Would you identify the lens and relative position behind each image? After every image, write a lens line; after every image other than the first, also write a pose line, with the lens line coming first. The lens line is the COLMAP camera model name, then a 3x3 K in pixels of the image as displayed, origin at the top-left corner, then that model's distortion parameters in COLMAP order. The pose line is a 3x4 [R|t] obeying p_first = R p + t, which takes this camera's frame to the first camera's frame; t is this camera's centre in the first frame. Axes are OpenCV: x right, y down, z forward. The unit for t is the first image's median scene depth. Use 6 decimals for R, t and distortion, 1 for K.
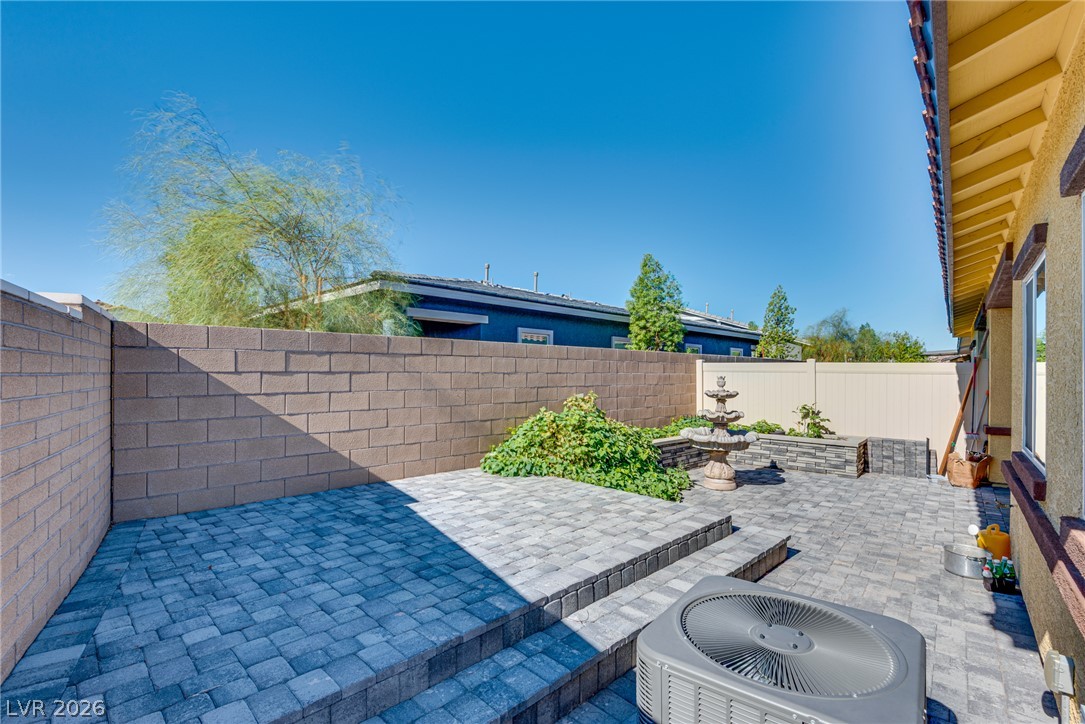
lens RADIAL K [[518.4, 0, 542.6], [0, 518.4, 377.4], [0, 0, 1]] dist [0.017071, -0.000072]
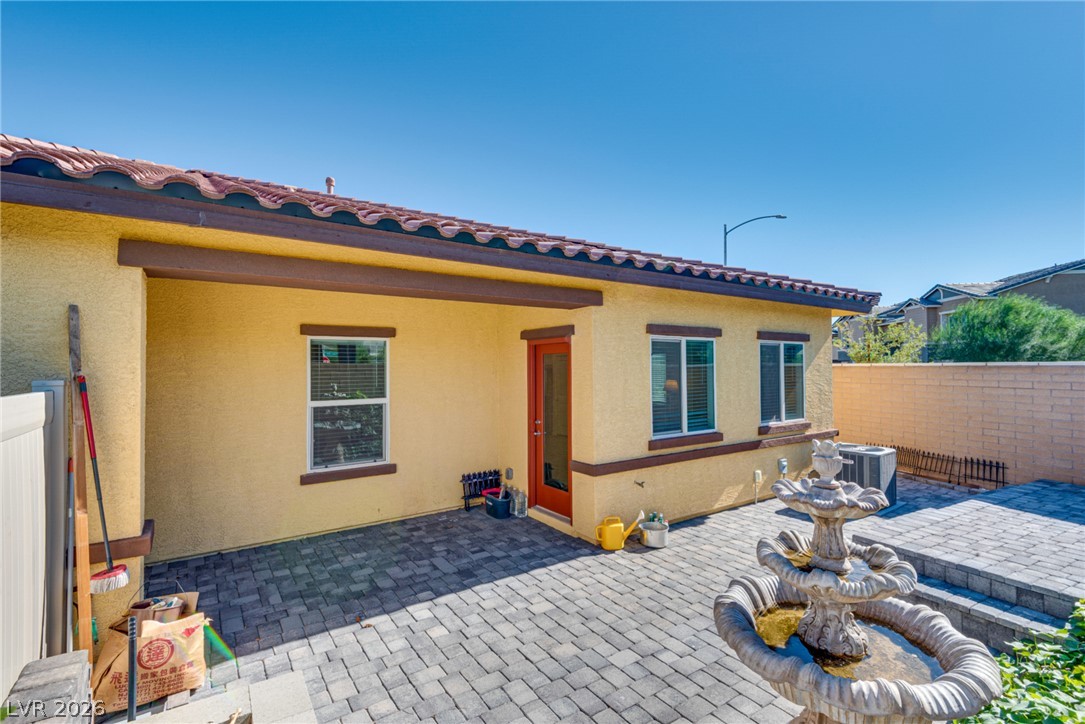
lens RADIAL K [[503.5, 0, 544.3], [0, 503.5, 354.1], [0, 0, 1]] dist [0.015663, -0.000431]
pose [[-0.975455, 0.003432, 0.220170, 0.838773], [-0.001389, 0.999763, -0.021738, -0.086714], [-0.220192, -0.021510, -0.975219, 2.421632]]
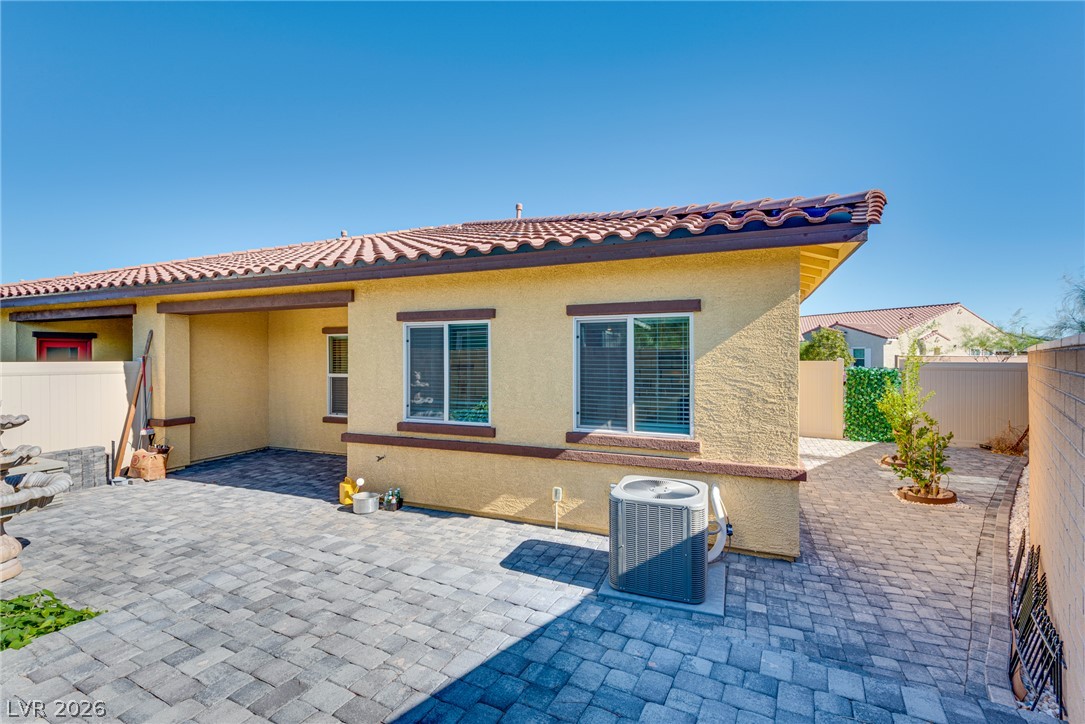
lens RADIAL K [[503.5, 0, 544.3], [0, 503.5, 354.1], [0, 0, 1]] dist [0.015663, -0.000431]
pose [[-0.326931, -0.004762, 0.945036, -0.746574], [0.003791, 0.999973, 0.006350, -0.086120], [-0.945041, 0.005658, -0.326904, 1.022078]]
